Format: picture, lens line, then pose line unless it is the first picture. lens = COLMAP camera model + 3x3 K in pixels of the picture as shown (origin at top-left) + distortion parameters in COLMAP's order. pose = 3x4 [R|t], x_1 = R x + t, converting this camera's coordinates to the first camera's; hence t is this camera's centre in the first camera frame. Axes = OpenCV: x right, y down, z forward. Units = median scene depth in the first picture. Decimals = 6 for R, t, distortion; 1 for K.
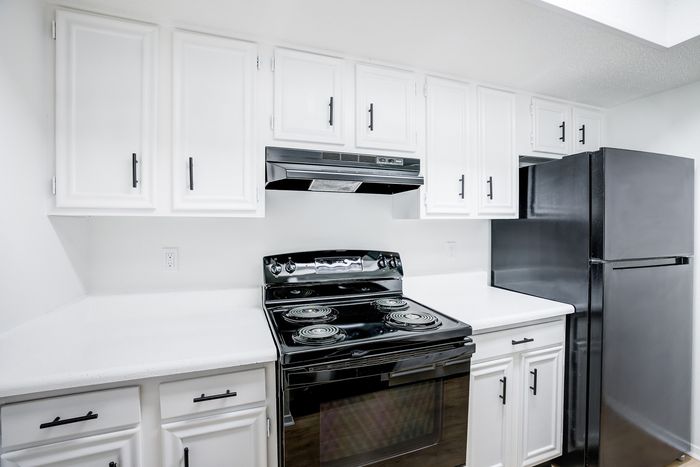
lens RADIAL K [[324.5, 0, 352.0], [0, 324.5, 232.8], [0, 0, 1]] dist [-0.061945, 0.020683]
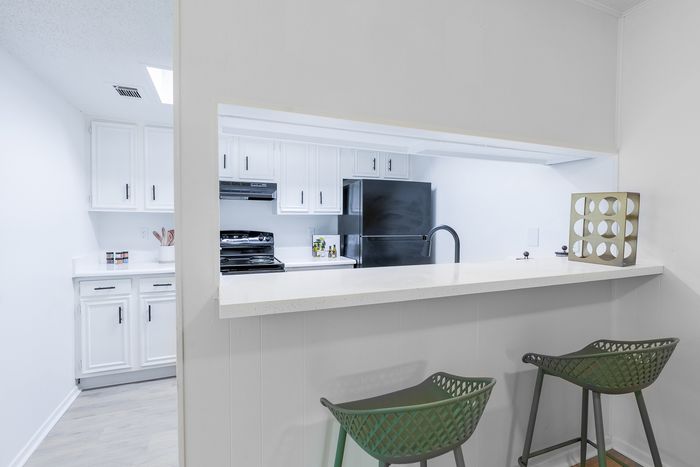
lens RADIAL K [[341.9, 0, 350.0], [0, 341.9, 233.5], [0, 0, 1]] dist [-0.002495, -0.000529]
pose [[0.999605, 0.008341, 0.026829, 0.654961], [-0.008851, 0.999781, 0.018947, 0.031908], [-0.026665, -0.019177, 0.999460, -1.161132]]
